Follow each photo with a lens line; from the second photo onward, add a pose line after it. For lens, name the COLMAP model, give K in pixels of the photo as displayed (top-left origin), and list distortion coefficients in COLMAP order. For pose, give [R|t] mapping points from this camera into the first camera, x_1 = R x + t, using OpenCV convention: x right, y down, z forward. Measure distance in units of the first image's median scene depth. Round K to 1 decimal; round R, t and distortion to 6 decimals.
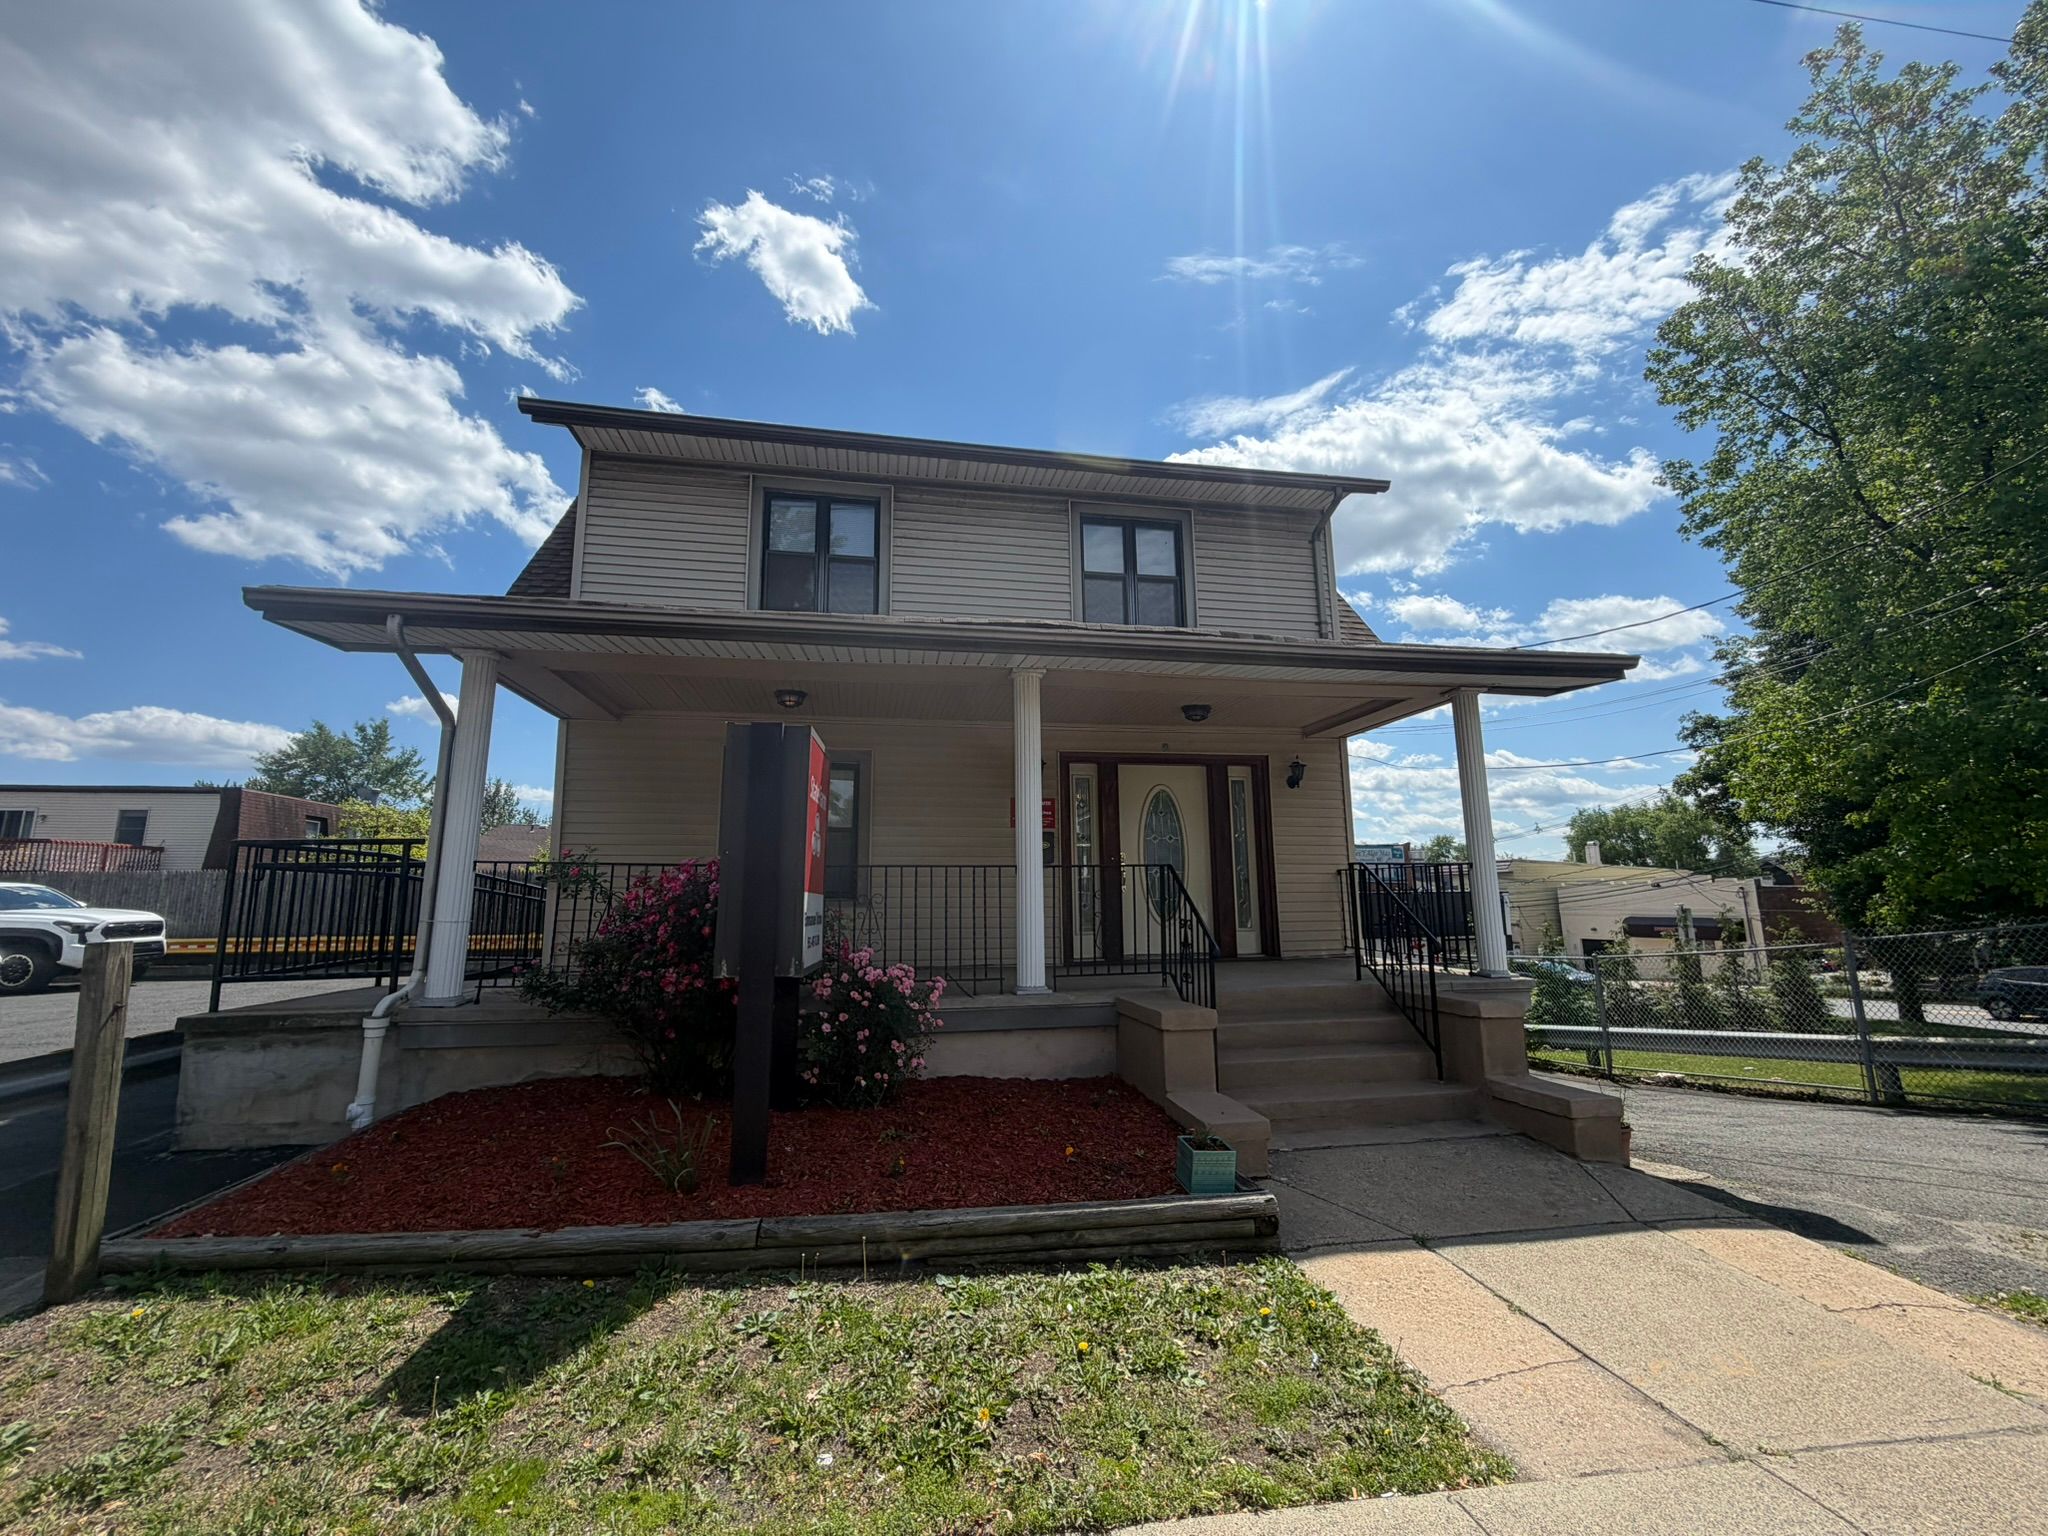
lens RADIAL K [[819.6, 0, 1026.6], [0, 819.6, 763.0], [0, 0, 1]] dist [-0.000108, 0.000154]
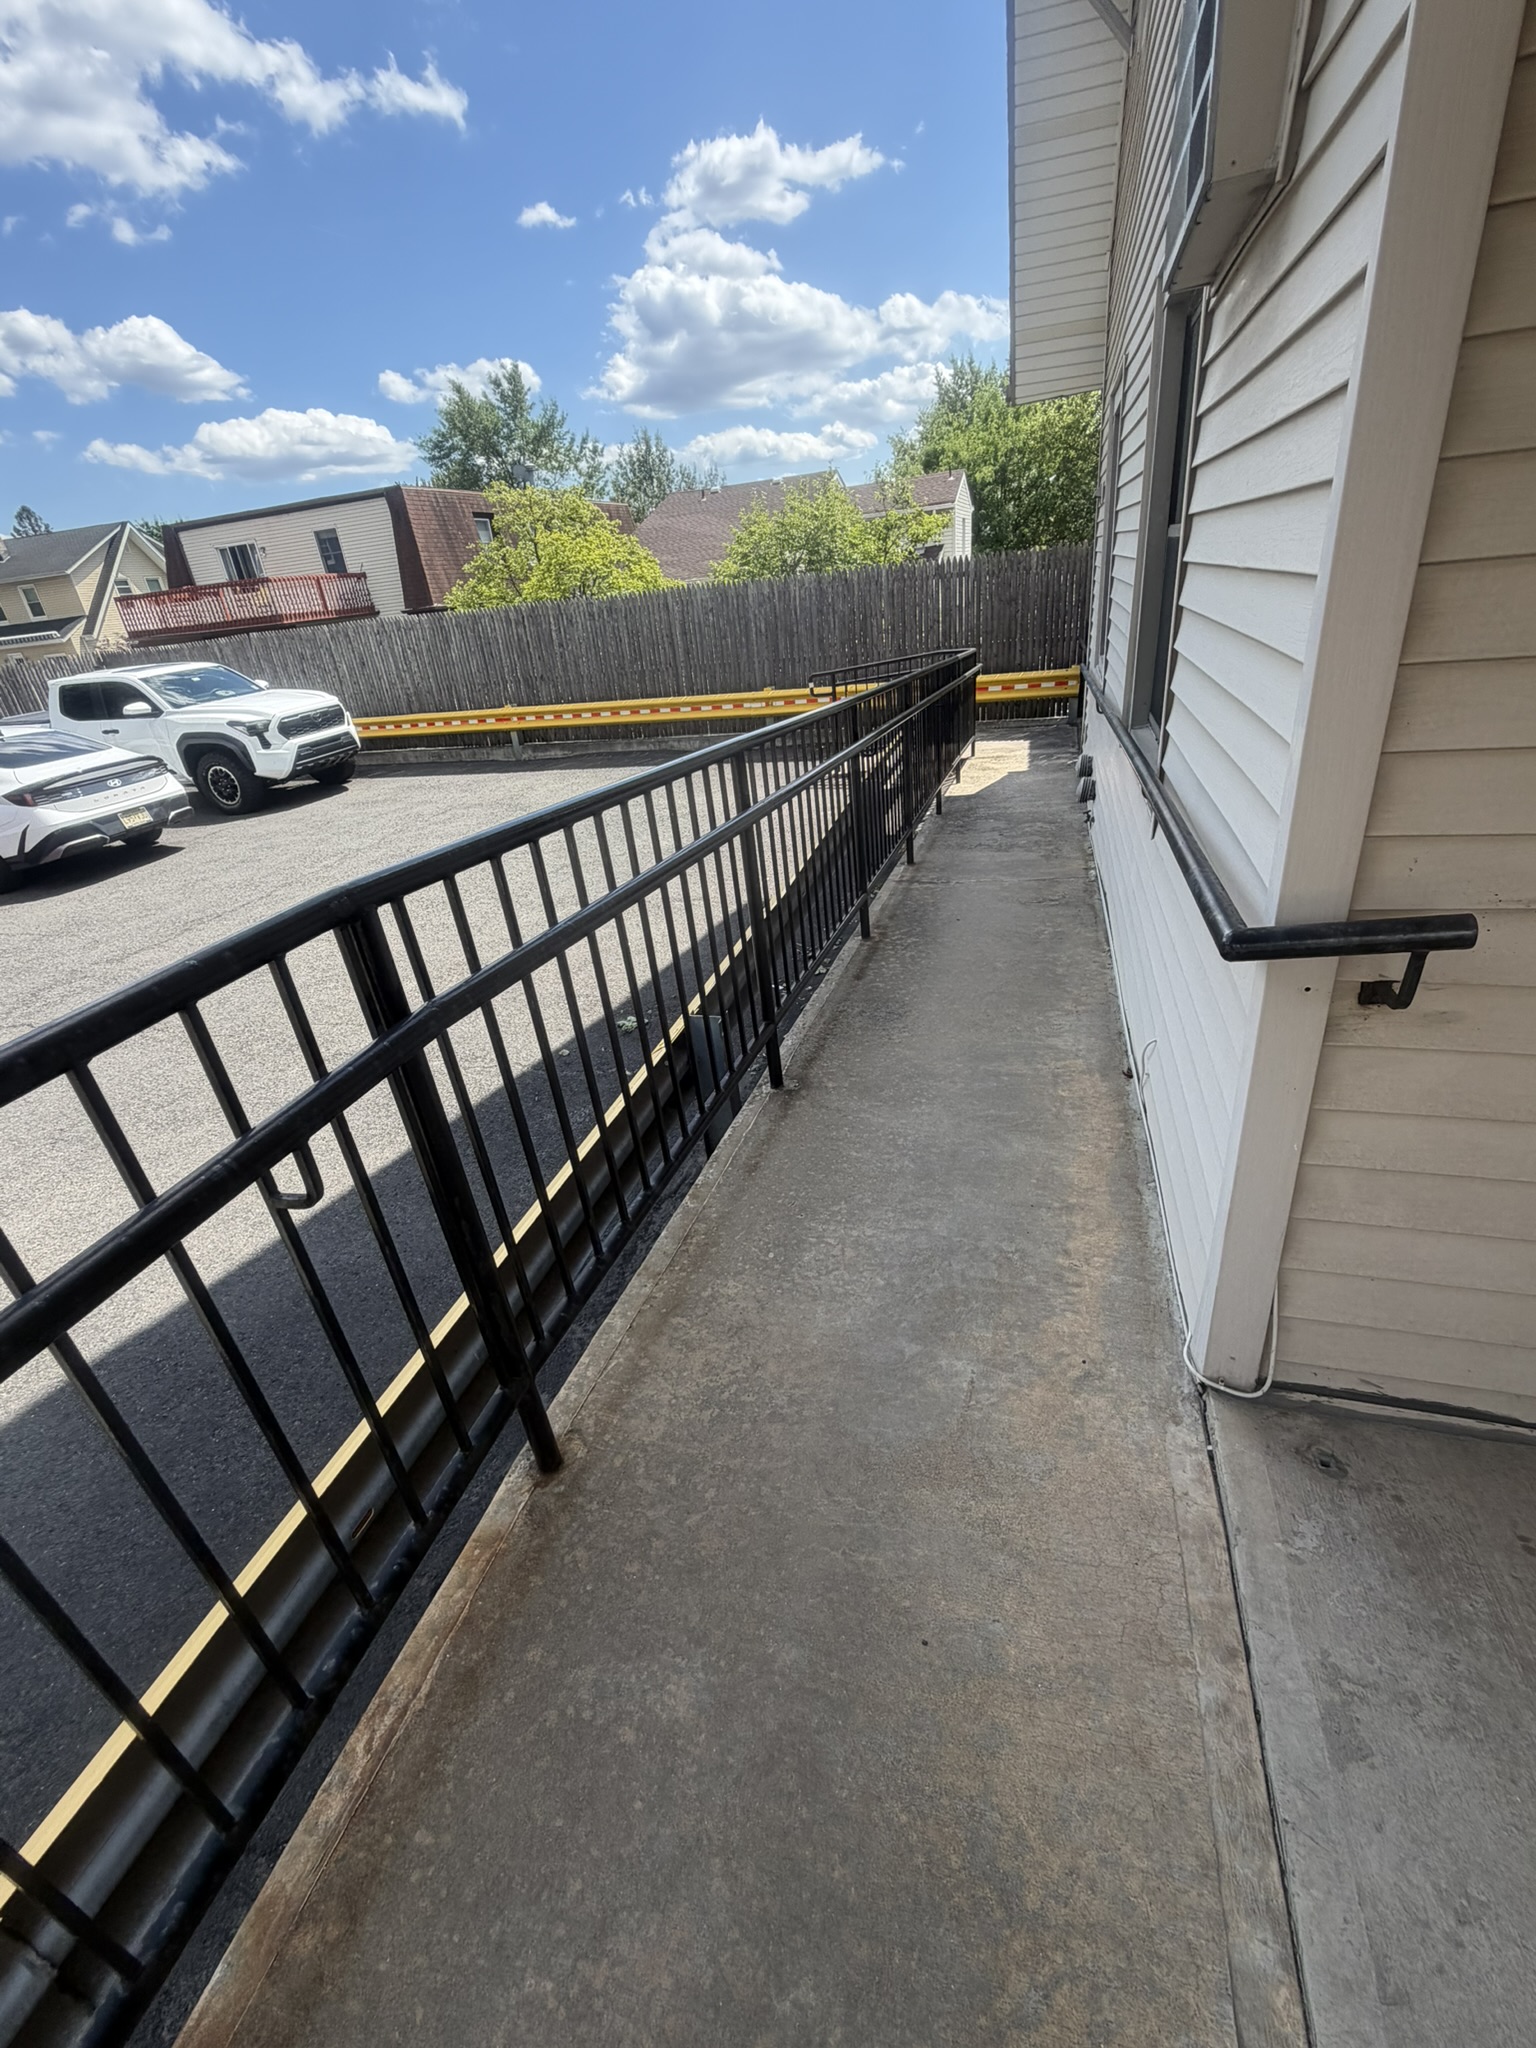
lens RADIAL K [[880.1, 0, 768.0], [0, 880.1, 1024.0], [0, 0, 1]] dist [0.000090, -0.000004]
pose [[0.887685, 0.134466, -0.440380, -0.562765], [0.165714, 0.799026, 0.578010, 0.046388], [0.429598, -0.586068, 0.687000, 0.806837]]
